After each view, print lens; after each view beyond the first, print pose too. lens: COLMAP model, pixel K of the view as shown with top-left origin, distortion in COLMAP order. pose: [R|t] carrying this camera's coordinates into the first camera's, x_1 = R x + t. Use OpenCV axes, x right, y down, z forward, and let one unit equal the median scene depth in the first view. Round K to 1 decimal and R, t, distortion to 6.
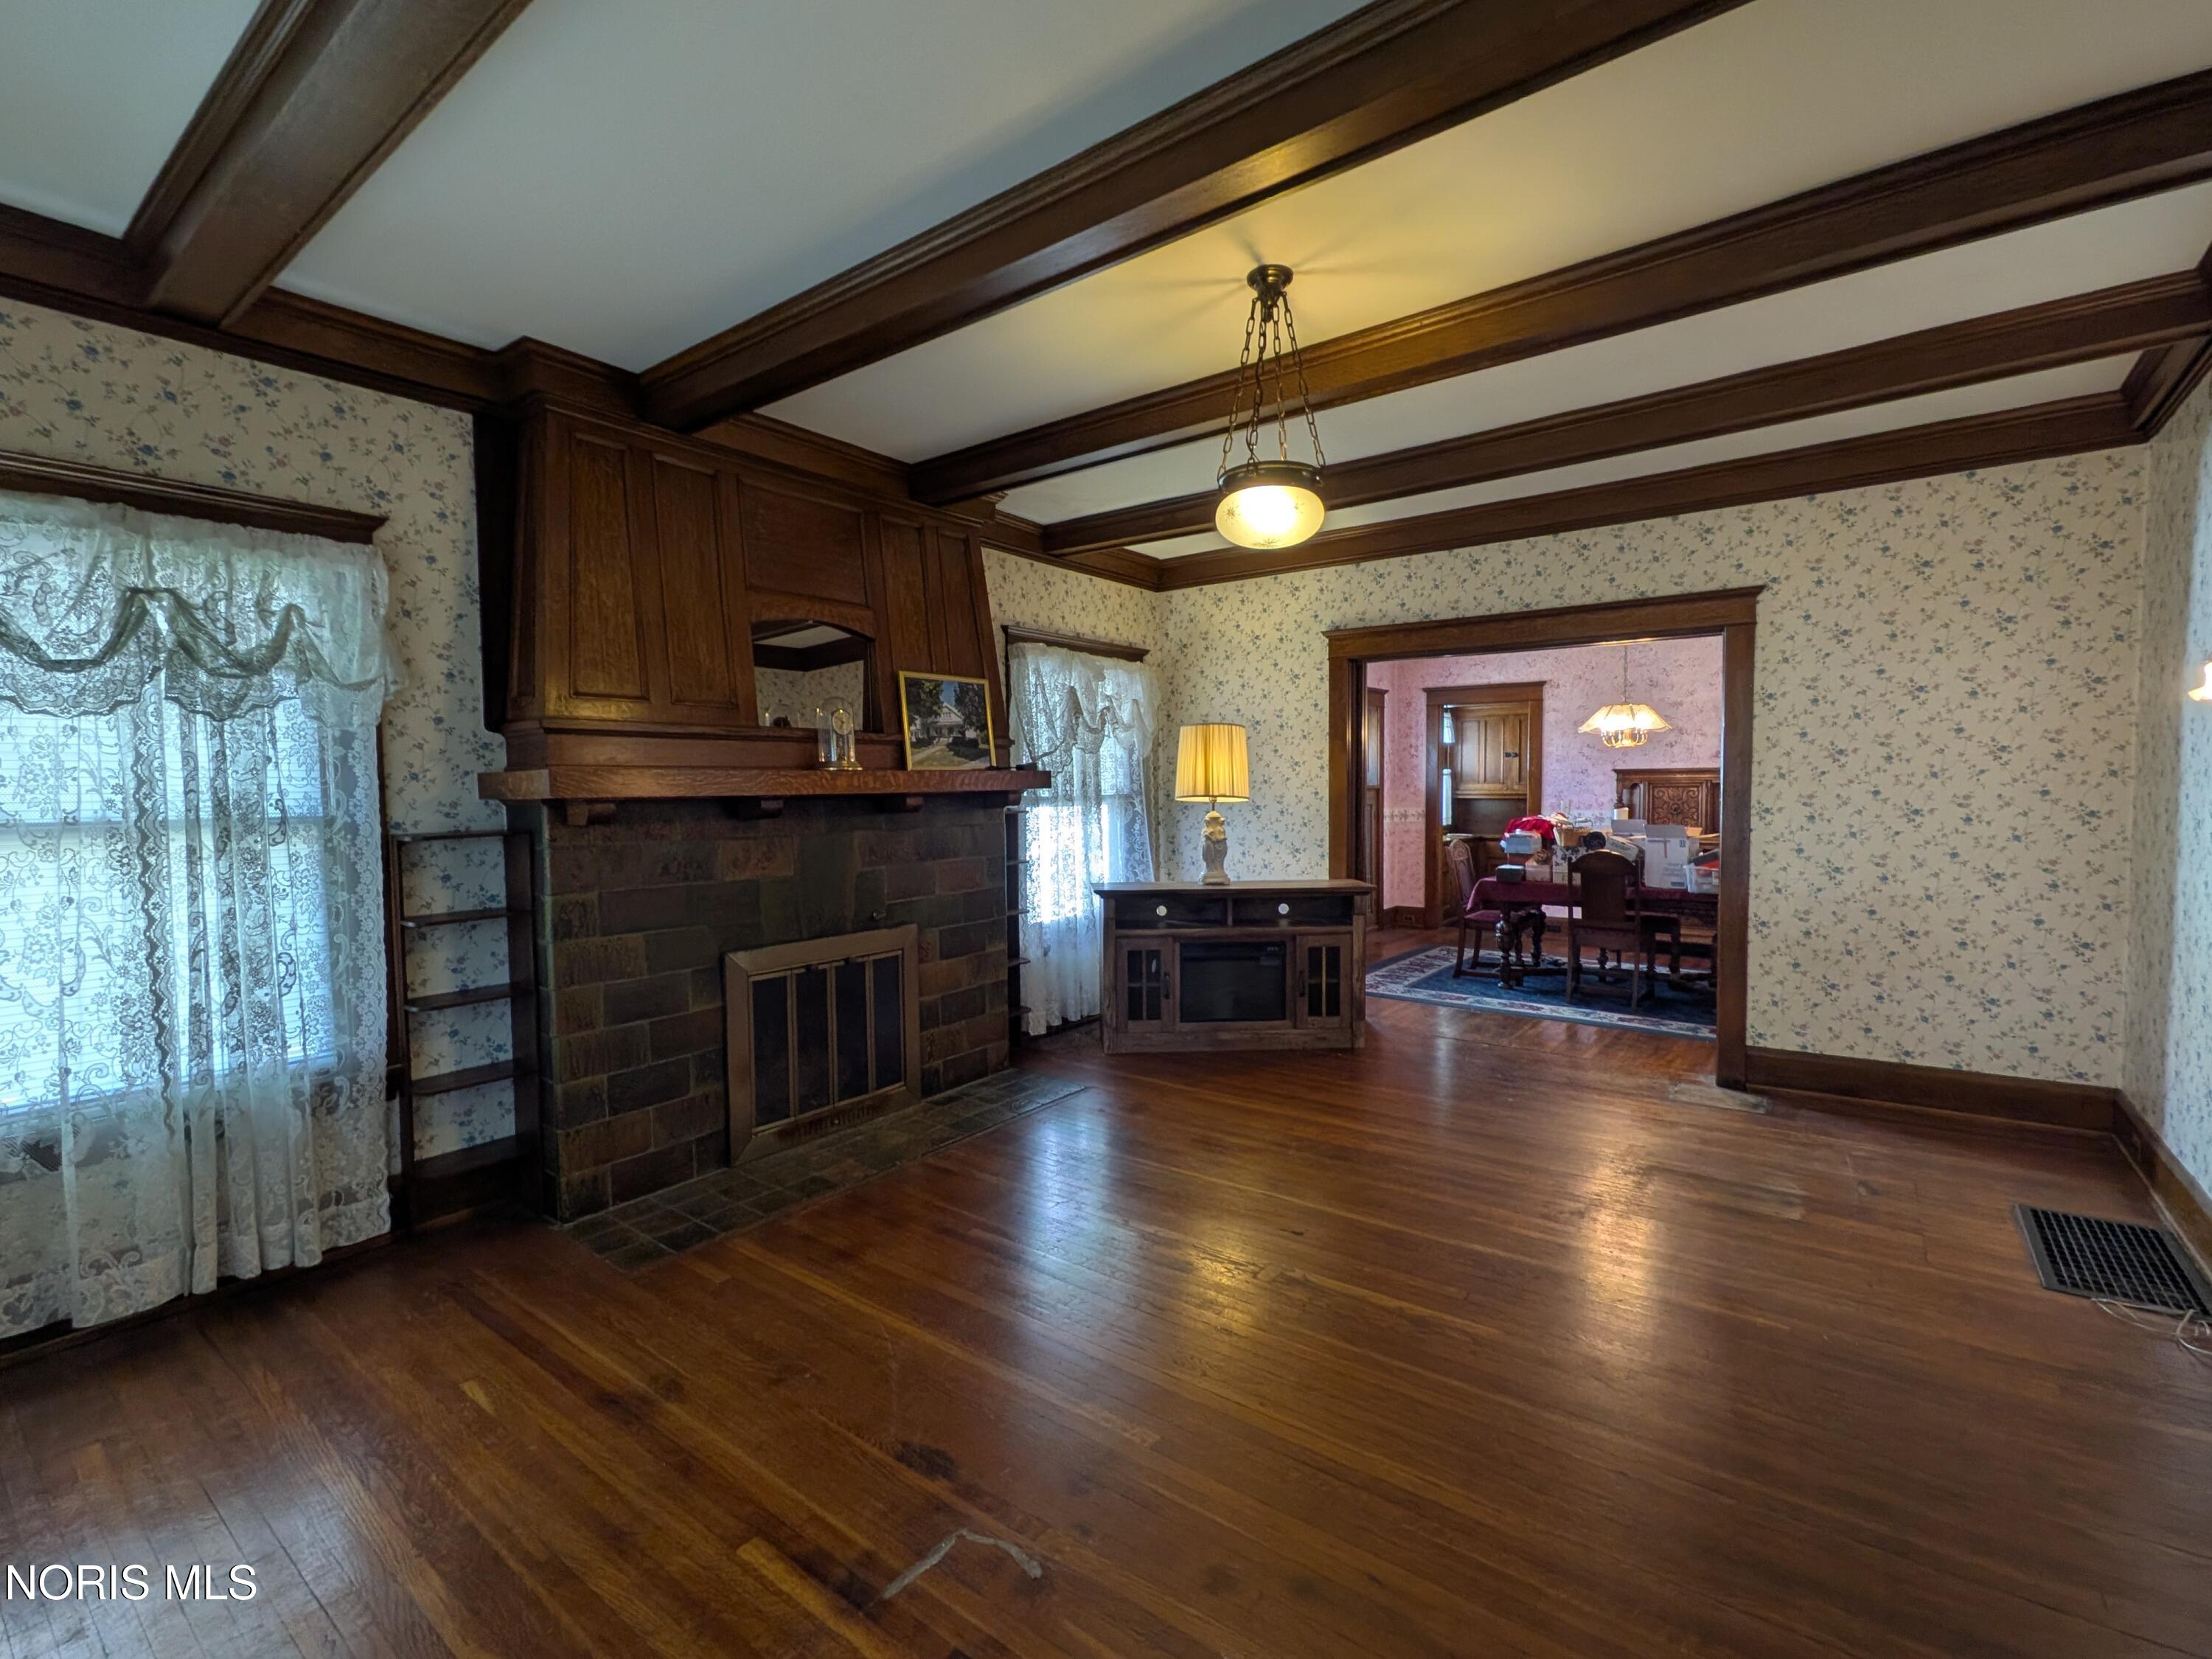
lens RADIAL K [[999.0, 0, 1106.3], [0, 999.0, 835.6], [0, 0, 1]] dist [0.013811, -0.000795]
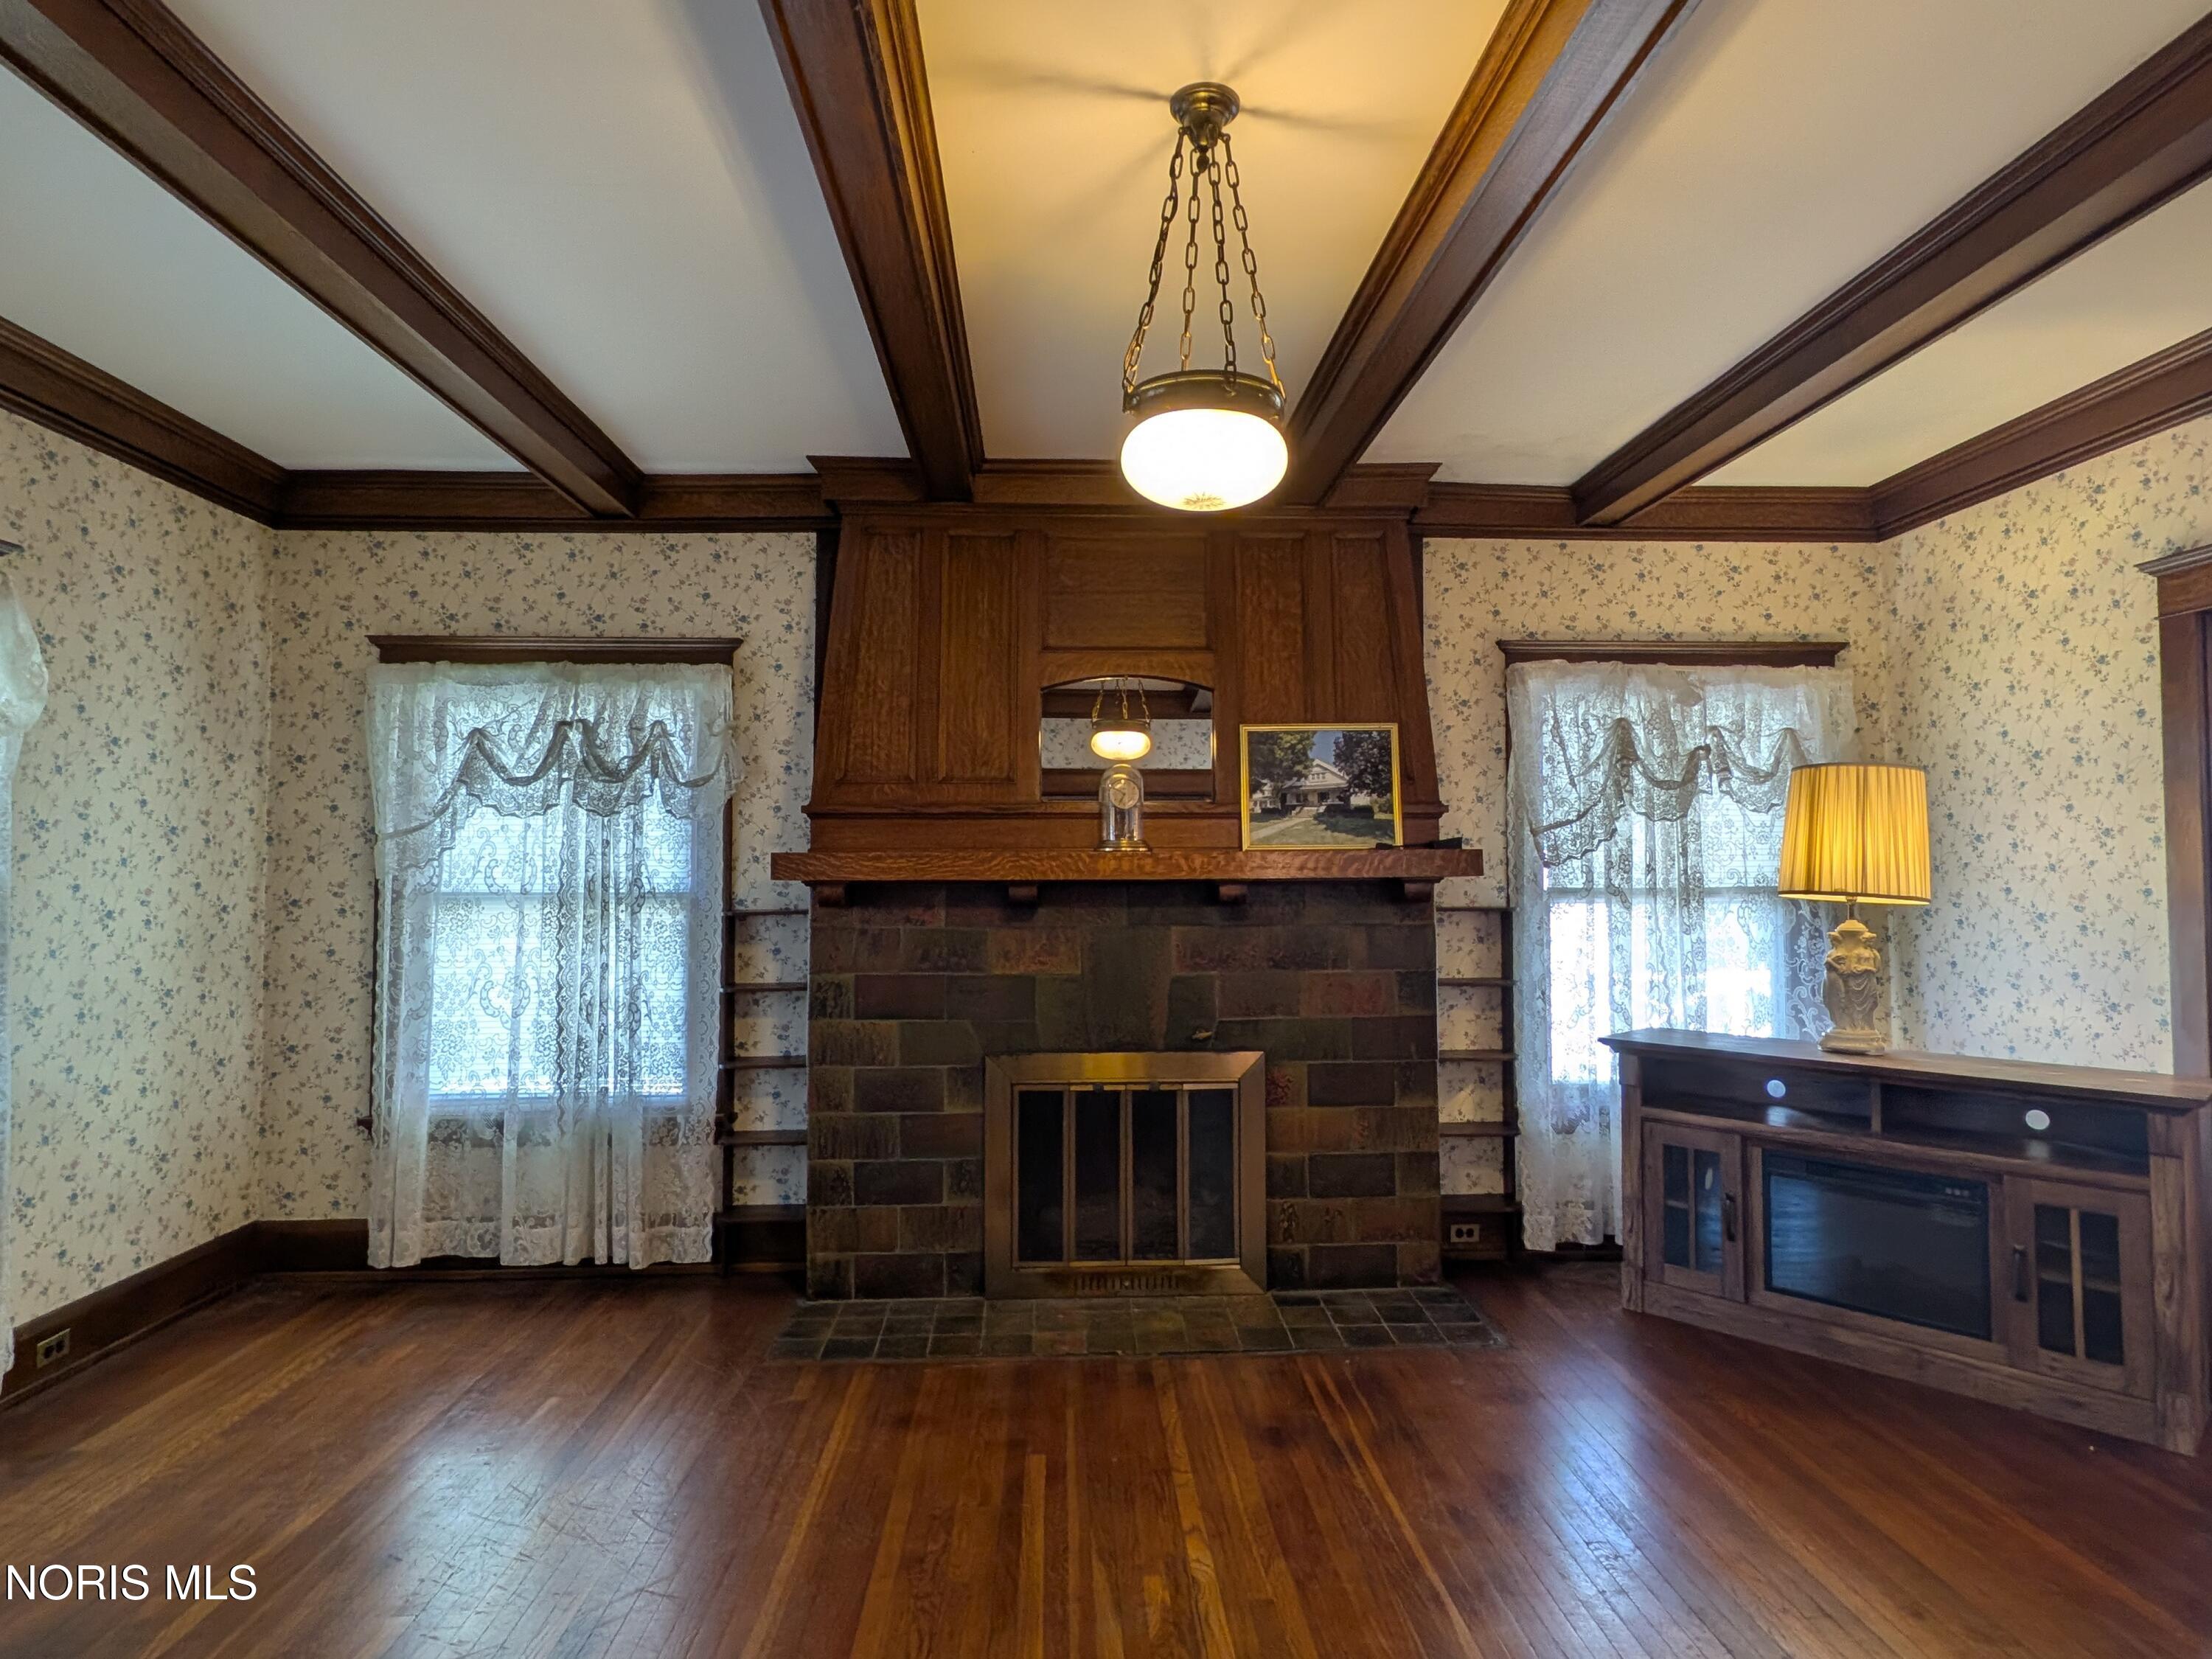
lens RADIAL K [[1252.5, 0, 1110.7], [0, 1252.5, 826.0], [0, 0, 1]] dist [0.000116, 0.006440]
pose [[0.642174, -0.018117, -0.766345, 0.555550], [-0.043788, 0.997221, -0.060268, -0.024432], [0.765307, 0.072259, 0.639596, 0.344642]]
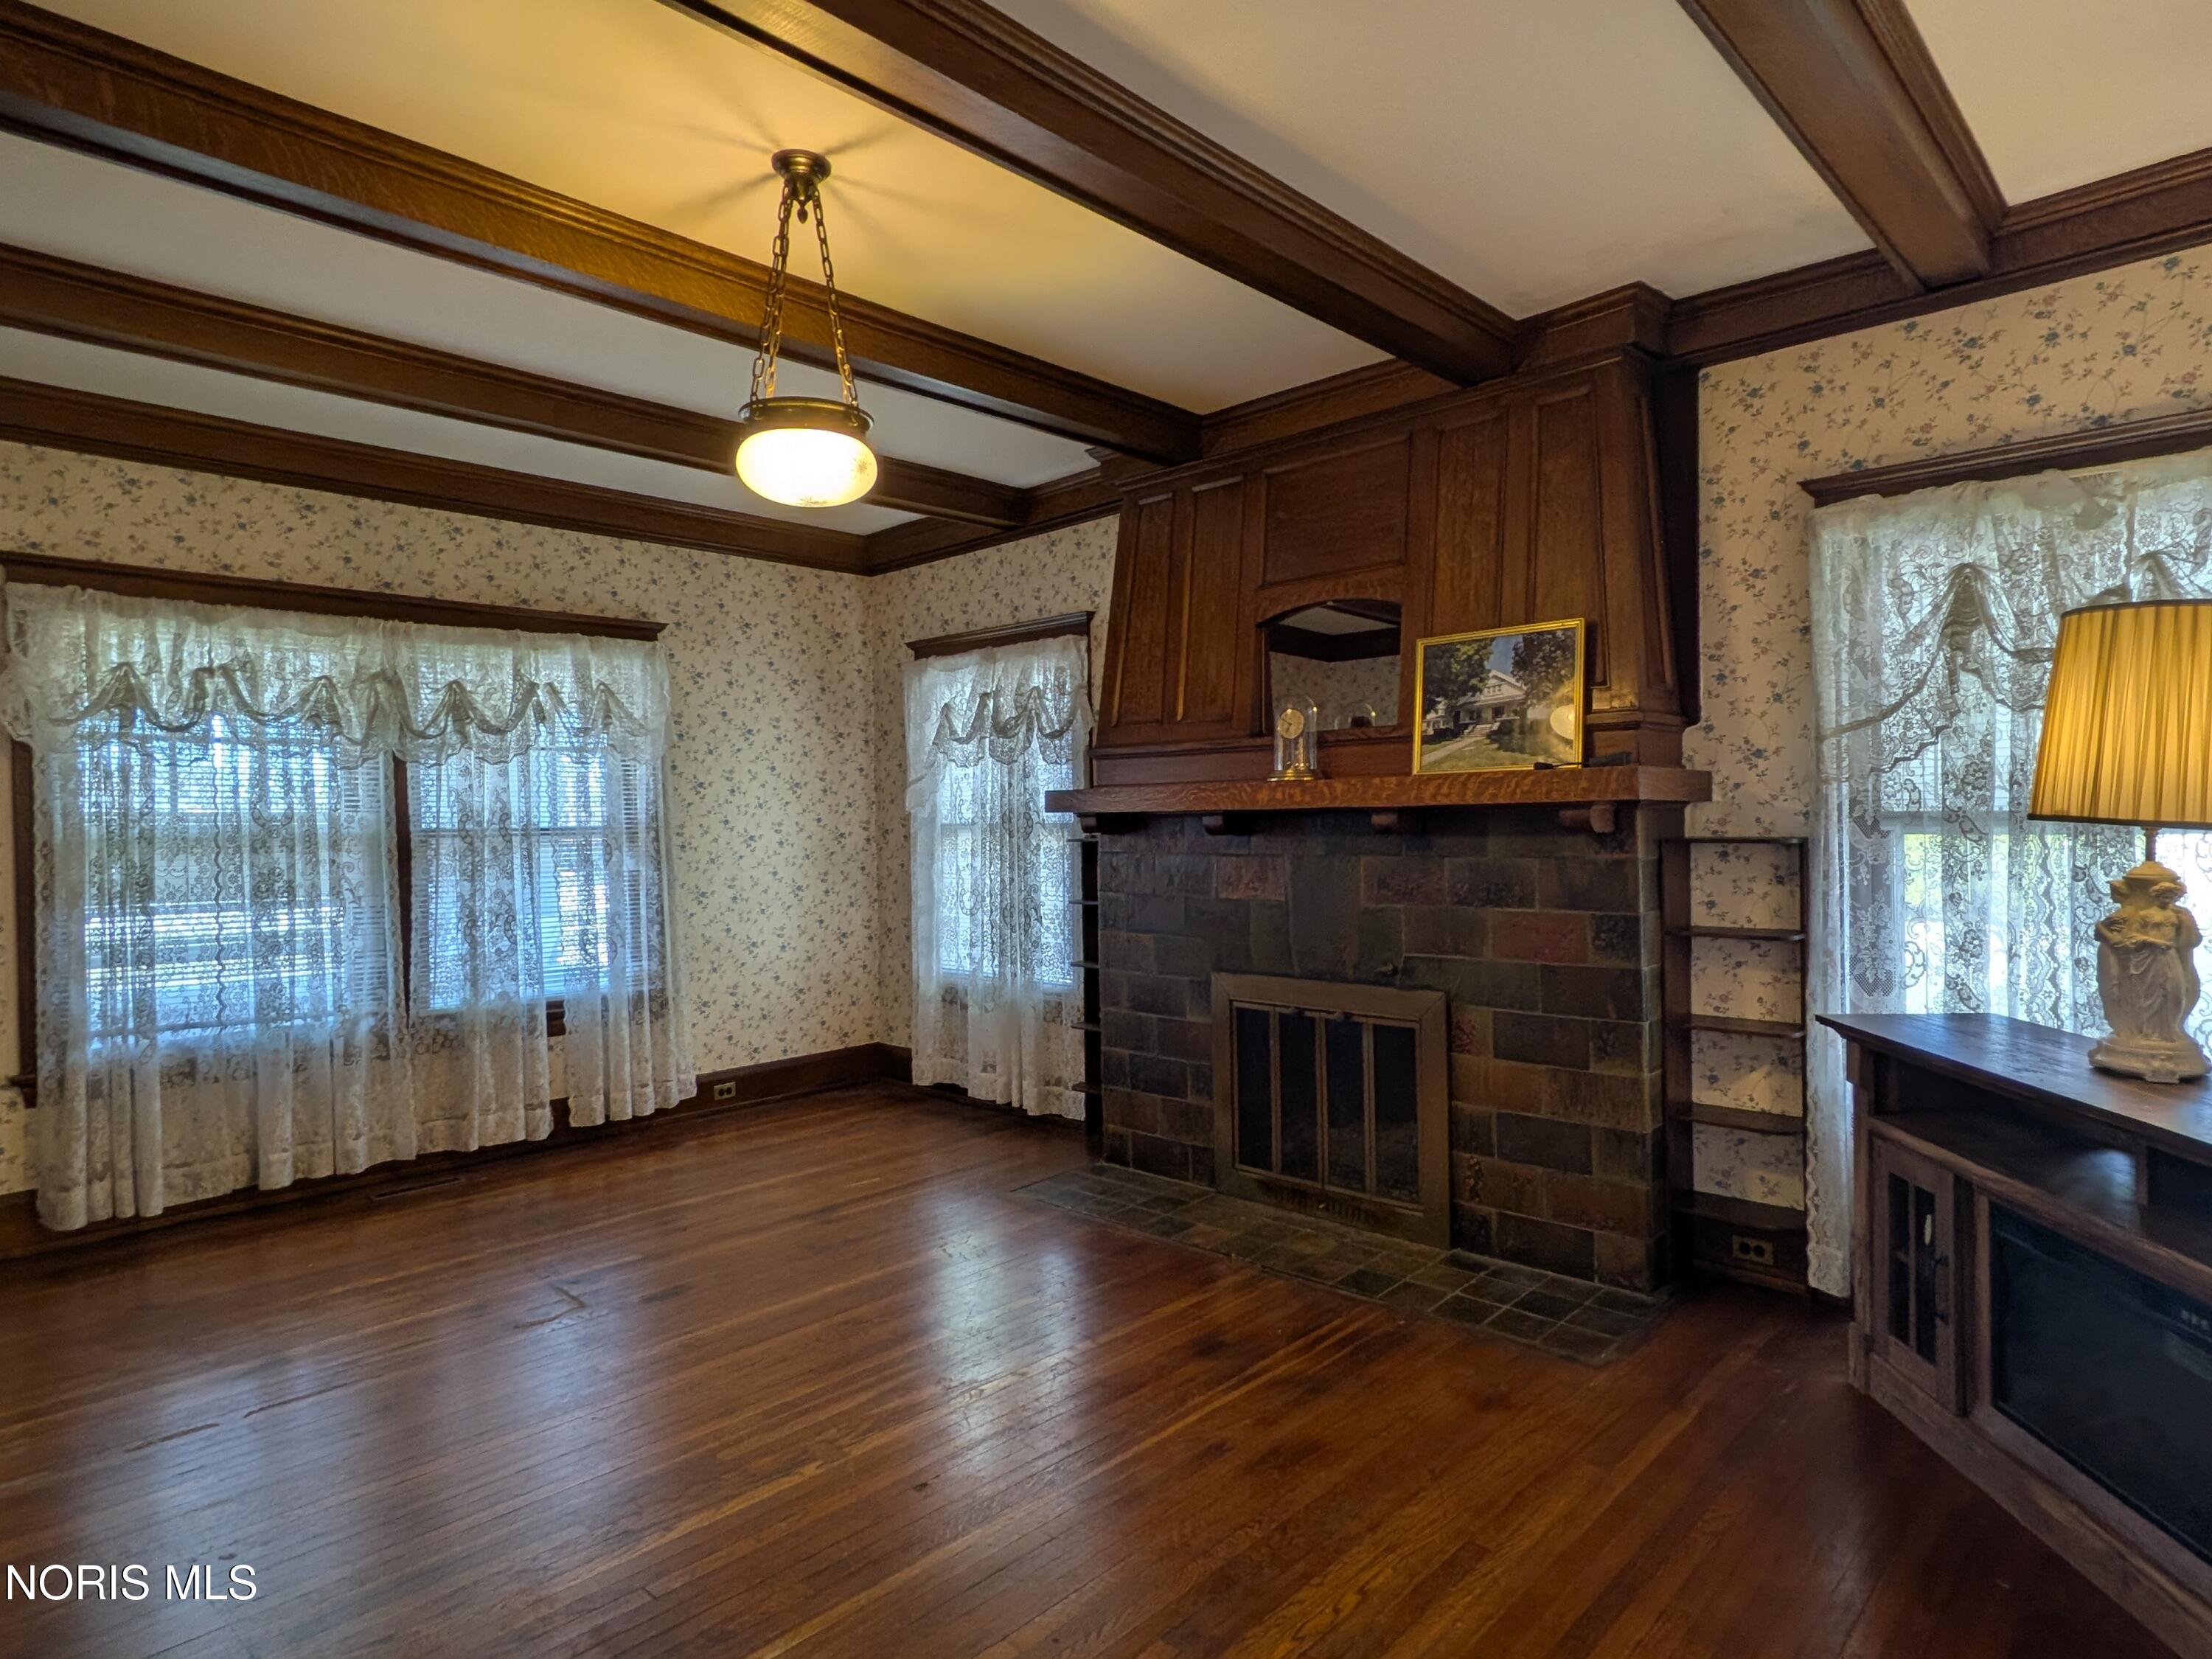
lens RADIAL K [[1252.5, 0, 1107.2], [0, 1252.5, 824.4], [0, 0, 1]] dist [0.000116, 0.006440]
pose [[-0.114232, 0.023544, -0.993175, 0.841640], [-0.030529, 0.999164, 0.027197, -0.055684], [0.992985, 0.033427, -0.113418, 1.021795]]
